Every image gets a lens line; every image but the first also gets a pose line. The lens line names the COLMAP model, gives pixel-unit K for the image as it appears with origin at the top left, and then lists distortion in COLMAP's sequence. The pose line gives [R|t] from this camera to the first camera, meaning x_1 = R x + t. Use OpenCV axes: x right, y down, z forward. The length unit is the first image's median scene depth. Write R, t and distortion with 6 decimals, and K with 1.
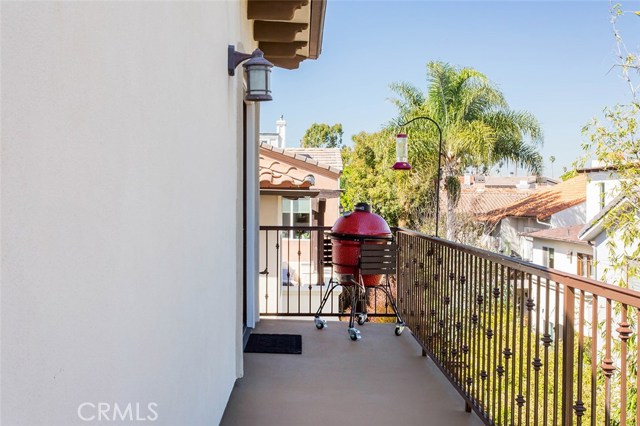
lens RADIAL K [[695.2, 0, 319.1], [0, 695.2, 212.4], [0, 0, 1]] dist [-0.059608, 0.000000]
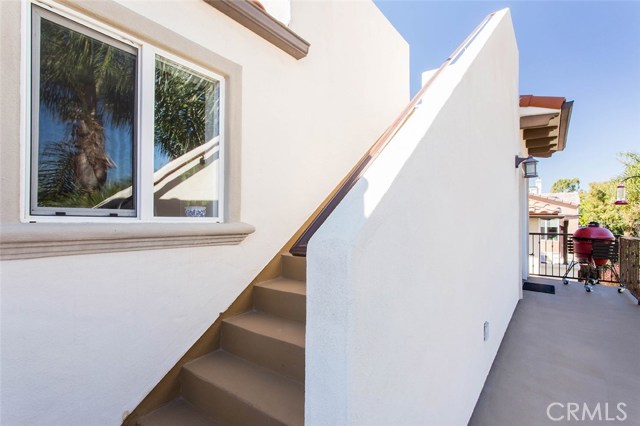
lens RADIAL K [[300.7, 0, 320.8], [0, 300.7, 217.9], [0, 0, 1]] dist [-0.007513, 0.006005]
pose [[0.777477, -0.008007, -0.628860, -0.002038], [-0.008540, 0.999692, -0.023288, 0.001146], [0.628853, 0.023476, 0.777170, -0.102827]]
